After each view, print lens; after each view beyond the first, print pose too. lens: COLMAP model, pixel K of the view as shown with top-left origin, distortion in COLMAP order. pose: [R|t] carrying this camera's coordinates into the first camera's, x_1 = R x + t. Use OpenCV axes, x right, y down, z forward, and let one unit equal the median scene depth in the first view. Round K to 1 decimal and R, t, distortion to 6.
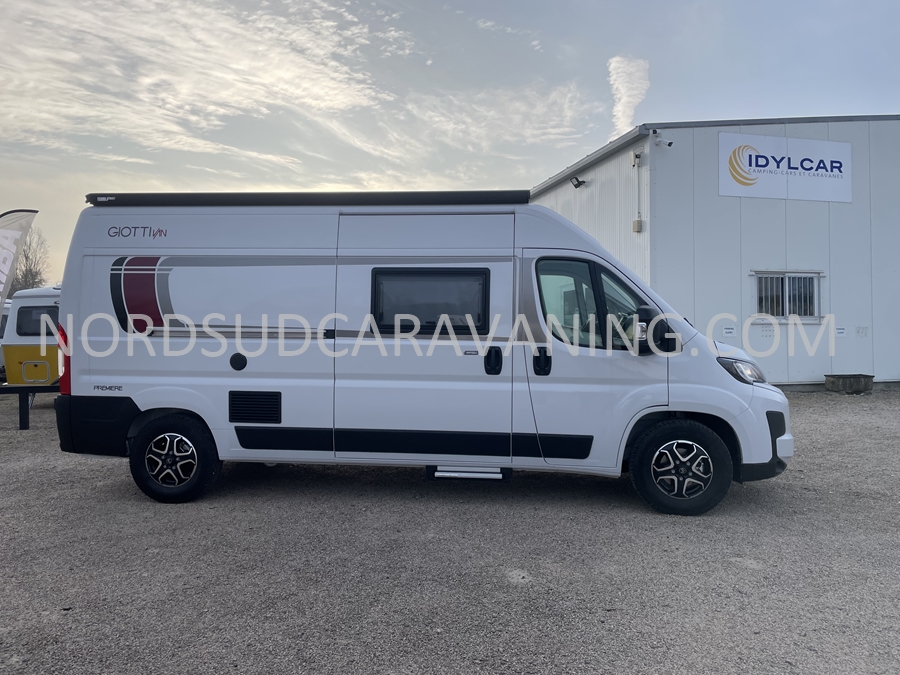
lens RADIAL K [[672.8, 0, 454.6], [0, 672.8, 330.1], [0, 0, 1]] dist [0.104199, -0.136016]
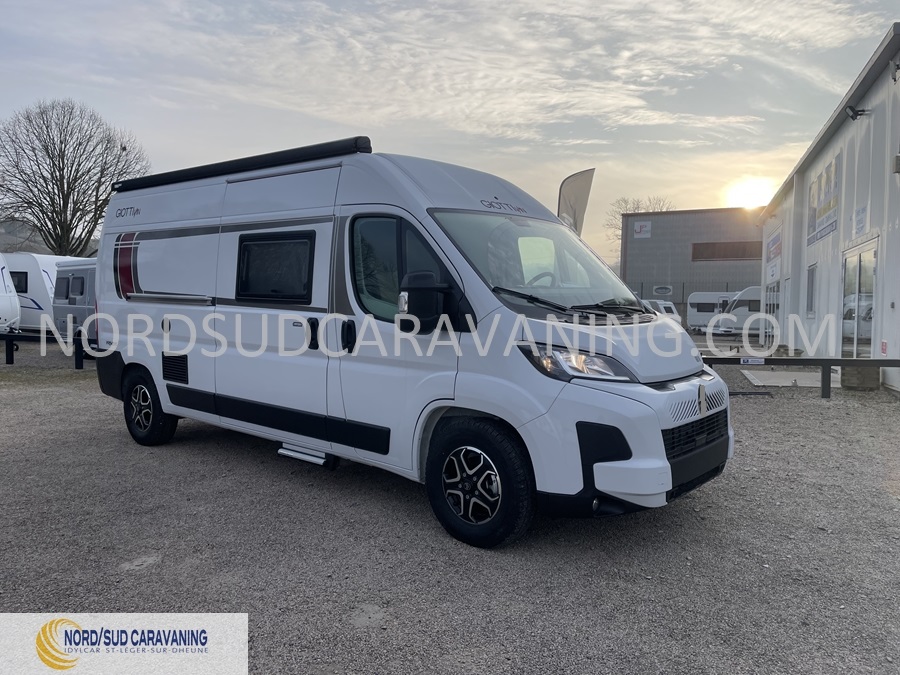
lens RADIAL K [[672.8, 0, 454.6], [0, 672.8, 330.1], [0, 0, 1]] dist [0.104199, -0.136016]
pose [[0.832112, 0.038418, -0.553276, 0.715198], [-0.021376, 0.999078, 0.037223, 0.003369], [0.554196, -0.019147, 0.832166, 0.355458]]
